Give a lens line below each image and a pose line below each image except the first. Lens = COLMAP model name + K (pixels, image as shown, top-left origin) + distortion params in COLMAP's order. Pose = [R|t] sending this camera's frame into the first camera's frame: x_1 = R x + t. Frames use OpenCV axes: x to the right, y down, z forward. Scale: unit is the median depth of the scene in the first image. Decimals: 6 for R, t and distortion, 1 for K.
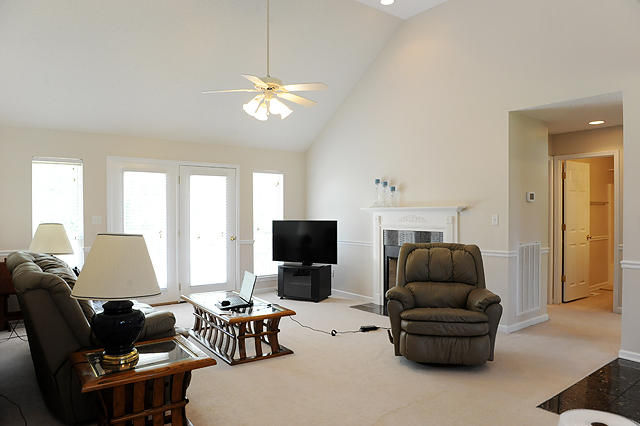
lens RADIAL K [[434.8, 0, 321.7], [0, 434.8, 216.1], [0, 0, 1]] dist [-0.052467, -0.001448]
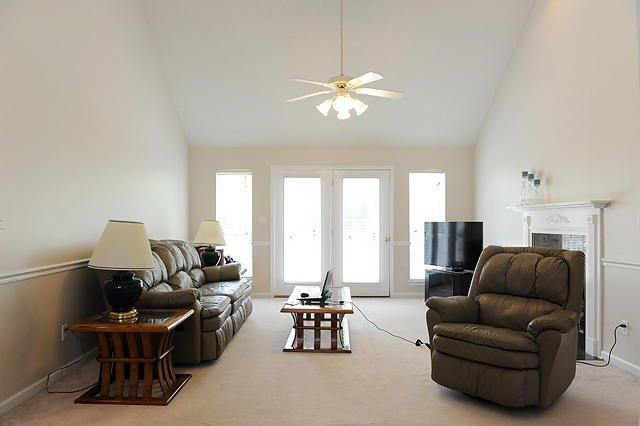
lens RADIAL K [[434.8, 0, 321.7], [0, 434.8, 216.1], [0, 0, 1]] dist [-0.052467, -0.001448]
pose [[0.803322, -0.001839, -0.595542, 0.351150], [-0.009914, 0.999815, -0.016460, 0.019433], [0.595463, 0.019127, 0.803155, 0.131587]]
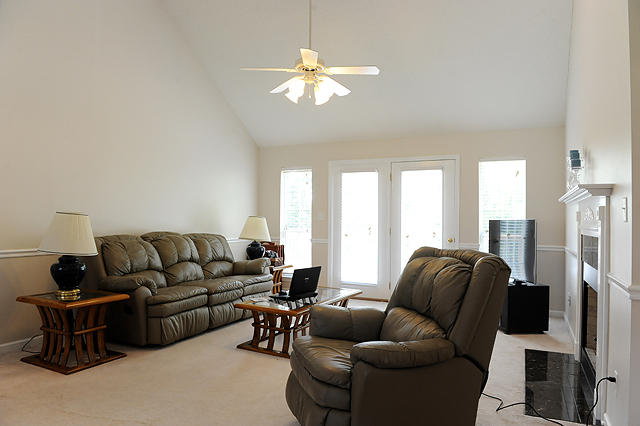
lens RADIAL K [[434.8, 0, 321.7], [0, 434.8, 216.1], [0, 0, 1]] dist [-0.052467, -0.001448]
pose [[0.460089, -0.000600, -0.887872, 0.568592], [-0.021595, 0.999696, -0.011866, 0.024106], [0.887610, 0.024633, 0.459937, 0.481311]]
